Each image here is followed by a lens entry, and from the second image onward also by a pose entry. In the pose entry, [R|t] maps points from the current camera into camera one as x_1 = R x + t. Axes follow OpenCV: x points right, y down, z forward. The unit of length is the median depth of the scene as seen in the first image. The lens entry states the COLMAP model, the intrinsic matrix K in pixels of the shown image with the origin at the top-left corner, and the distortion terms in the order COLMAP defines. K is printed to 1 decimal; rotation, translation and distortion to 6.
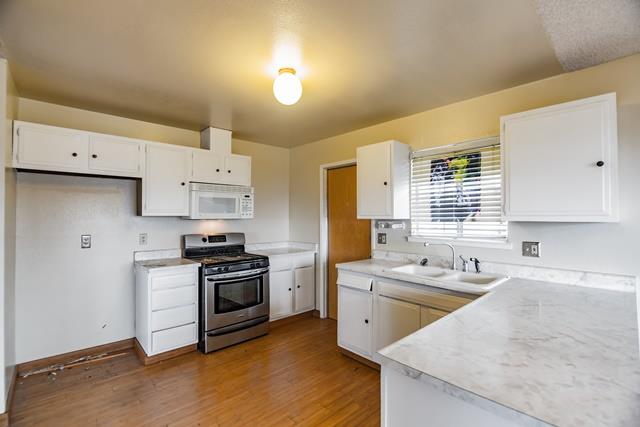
lens RADIAL K [[292.4, 0, 320.8], [0, 292.4, 212.4], [0, 0, 1]] dist [-0.013150, -0.000547]
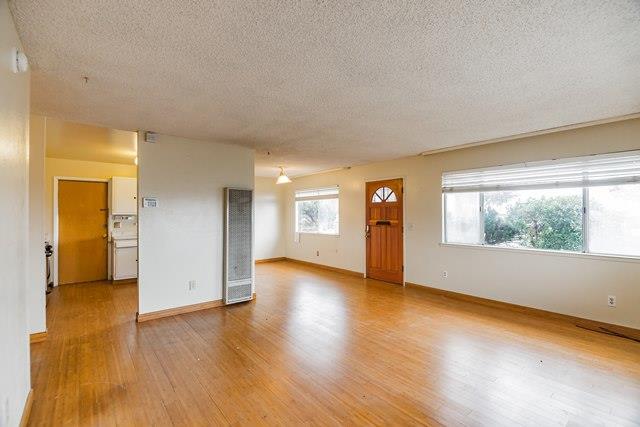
lens RADIAL K [[292.4, 0, 320.8], [0, 292.4, 212.4], [0, 0, 1]] dist [-0.013150, -0.000547]
pose [[0.062022, 0.006270, 0.998055, -1.792952], [-0.010509, 0.999929, -0.005628, 0.004491], [-0.998019, -0.010139, 0.062084, -0.480117]]
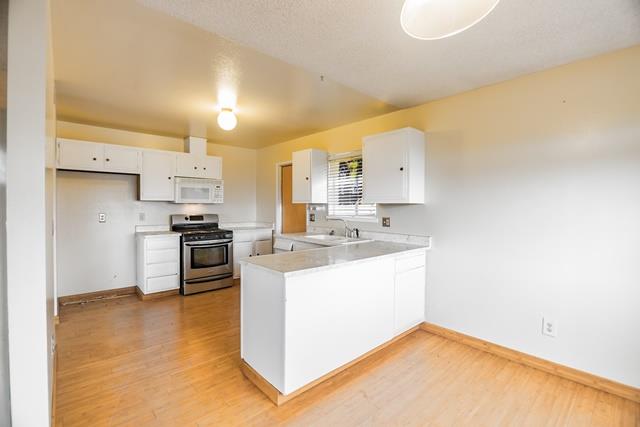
lens RADIAL K [[294.4, 0, 320.6], [0, 294.4, 208.8], [0, 0, 1]] dist [-0.002806, -0.000637]
pose [[0.999794, 0.004186, -0.019862, 0.315242], [-0.003721, 0.999720, 0.023383, 0.016257], [0.019954, -0.023304, 0.999529, -0.451456]]
